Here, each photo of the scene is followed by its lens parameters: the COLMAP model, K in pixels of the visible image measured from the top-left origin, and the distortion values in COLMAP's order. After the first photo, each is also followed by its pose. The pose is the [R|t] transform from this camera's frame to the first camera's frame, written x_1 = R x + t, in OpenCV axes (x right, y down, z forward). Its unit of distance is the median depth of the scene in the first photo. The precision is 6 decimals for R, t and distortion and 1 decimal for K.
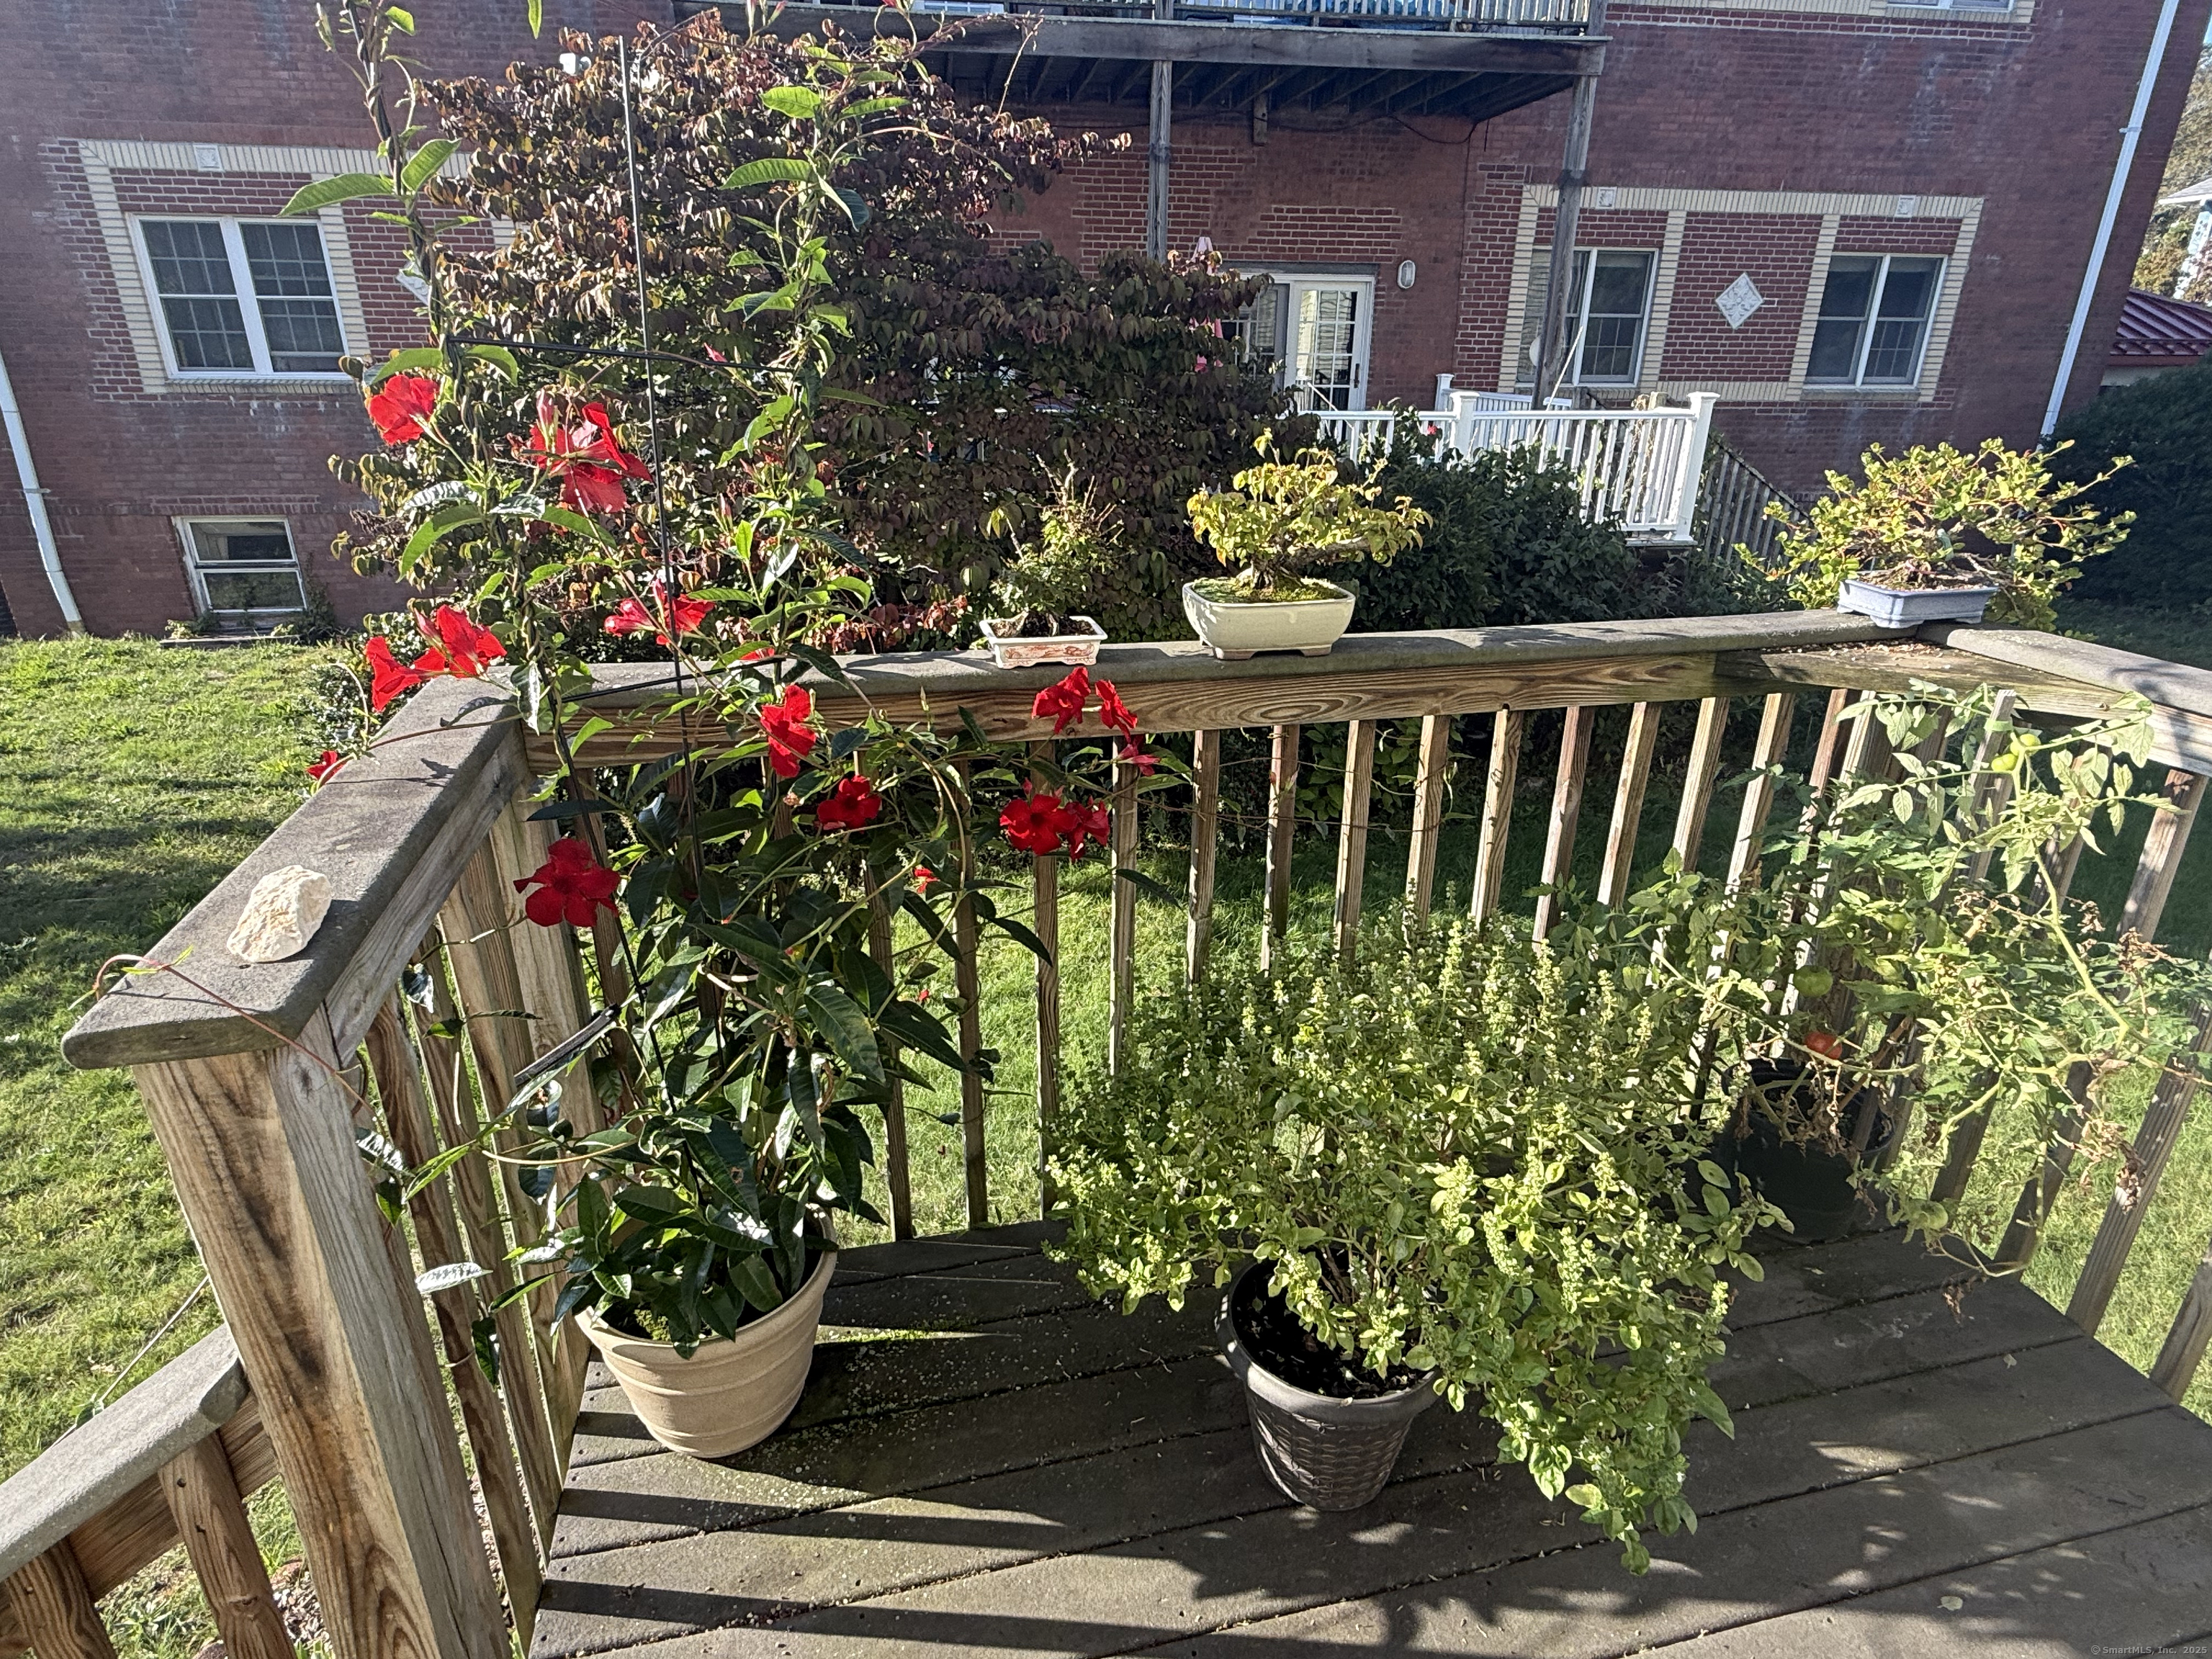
lens RADIAL K [[1212.9, 0, 1106.0], [0, 1212.9, 829.5], [0, 0, 1]] dist [0.000380, 0.000149]
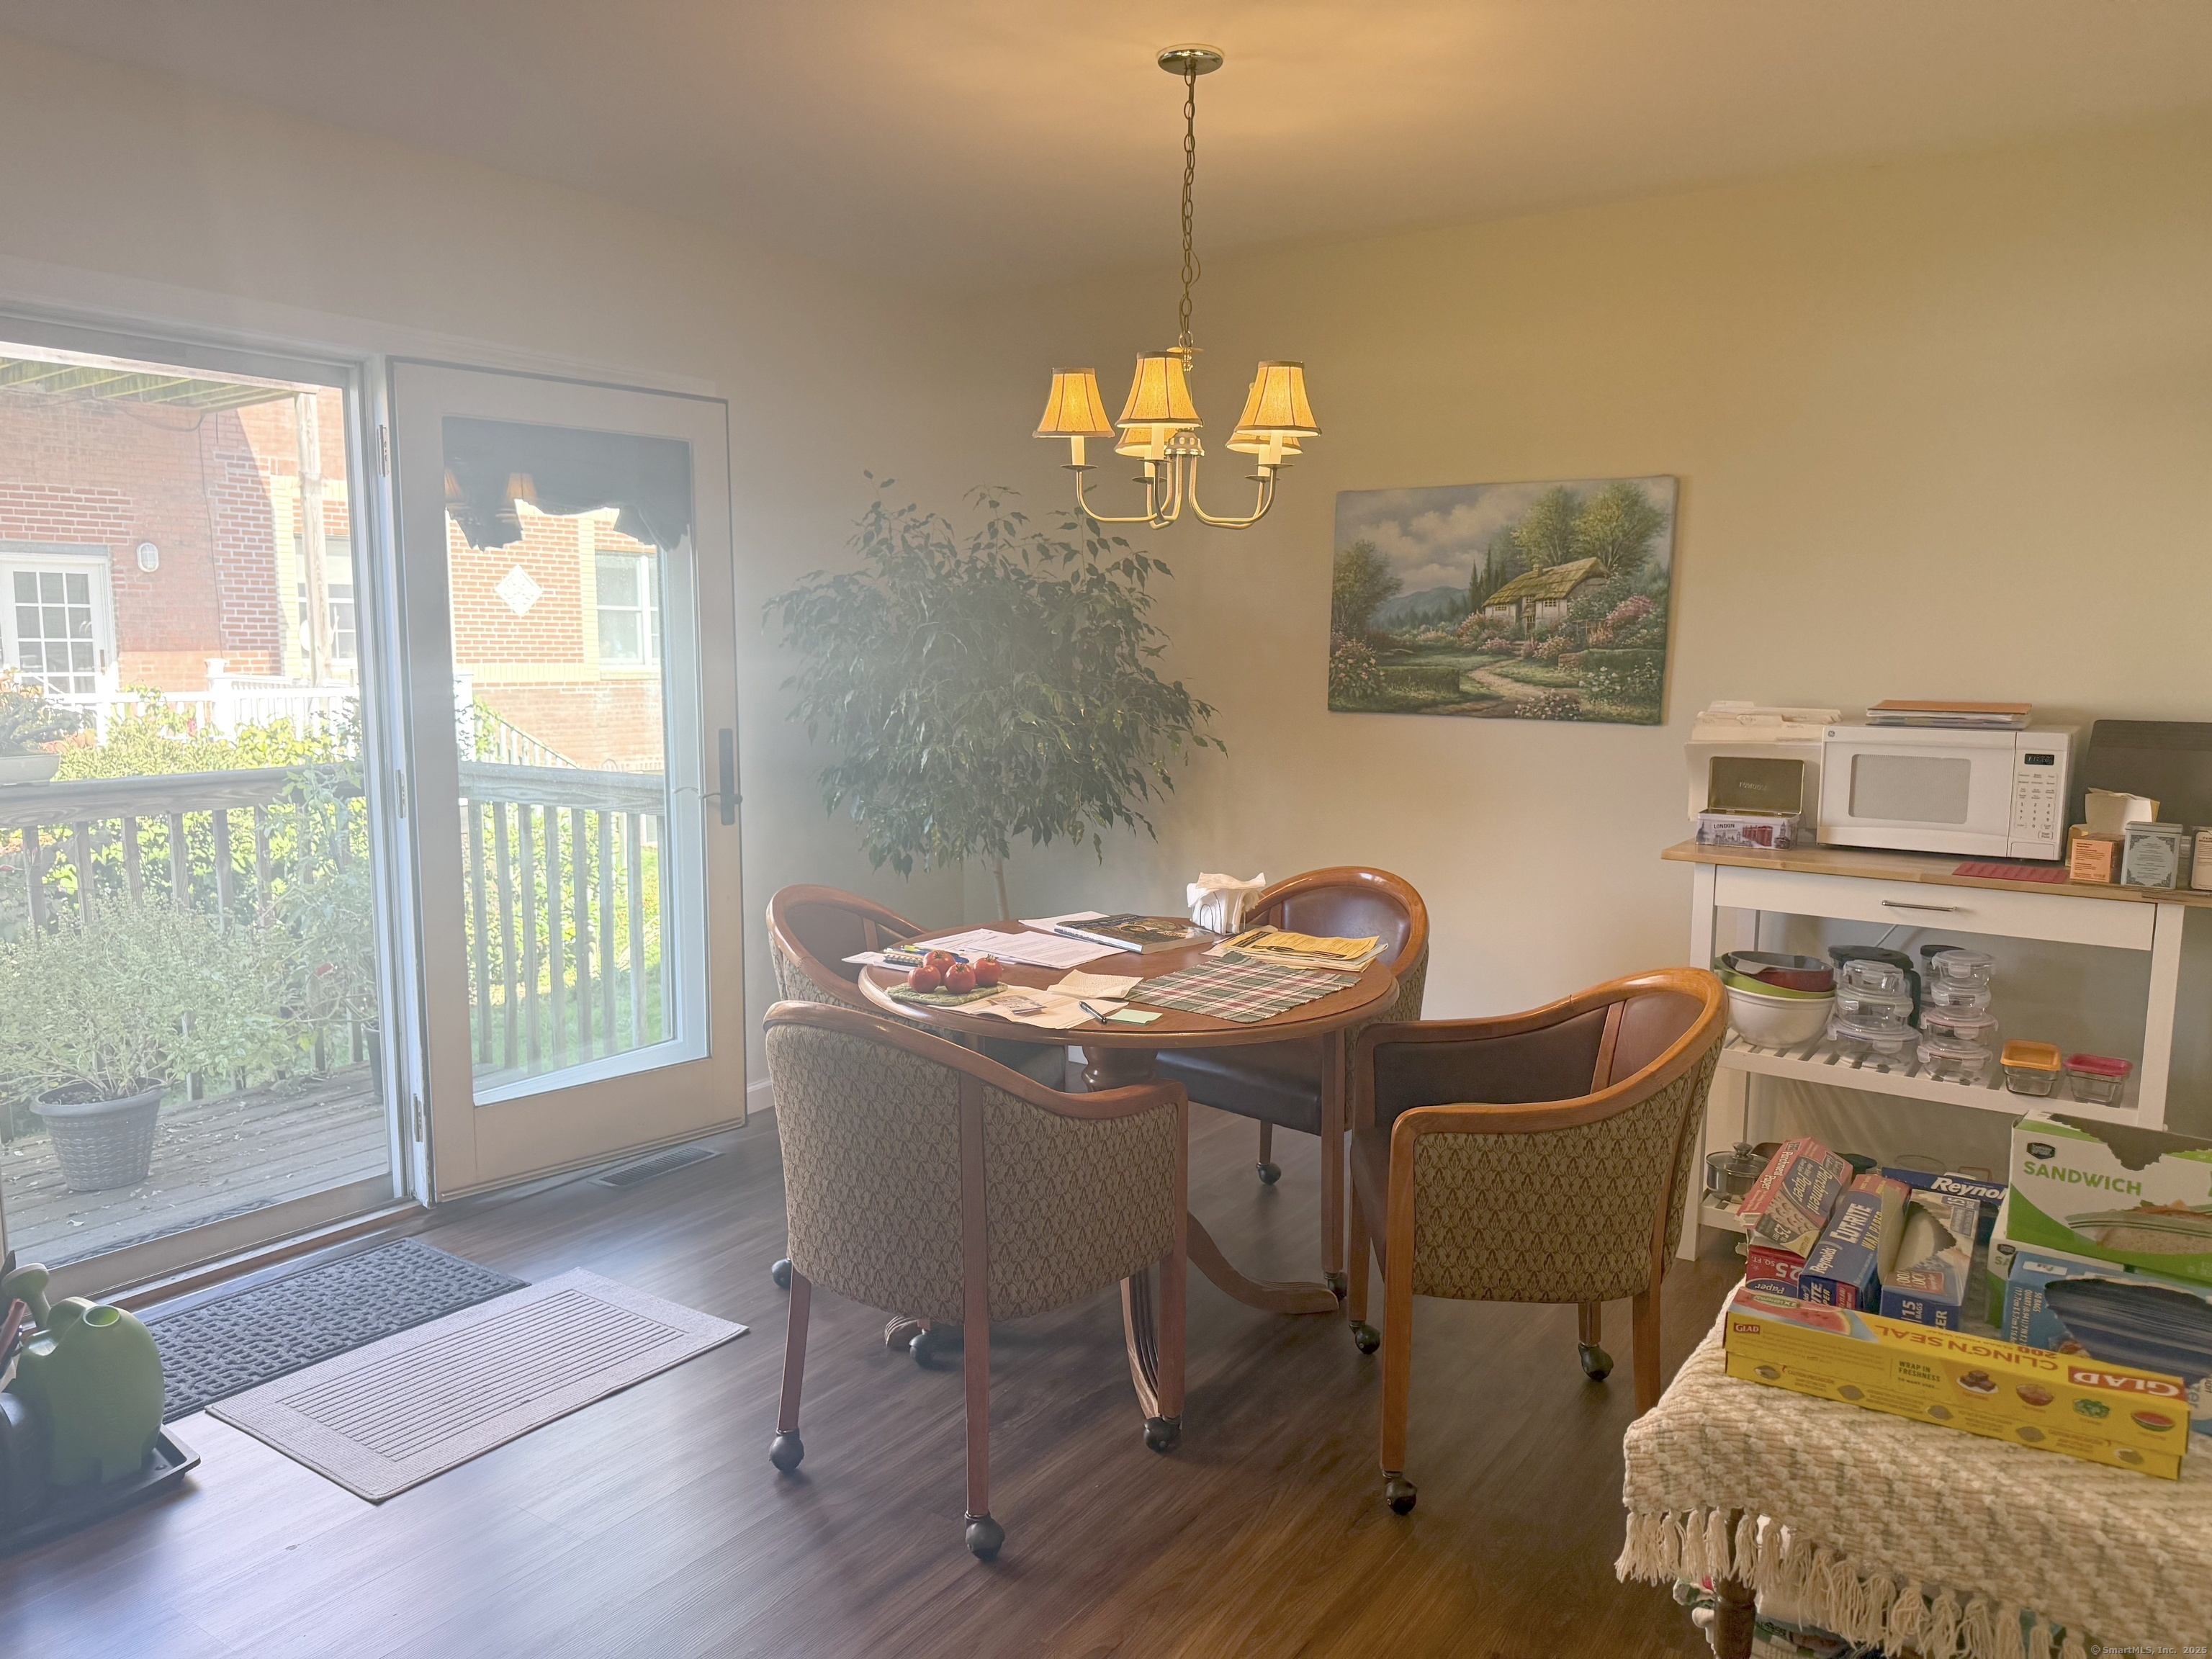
lens RADIAL K [[1612.1, 0, 1106.0], [0, 1612.1, 829.5], [0, 0, 1]] dist [-0.002074, -0.002576]
pose [[0.741105, -0.083852, 0.666132, -0.038663], [0.250411, 0.955099, -0.158369, 0.104216], [-0.622943, 0.284175, 0.728826, -0.260508]]
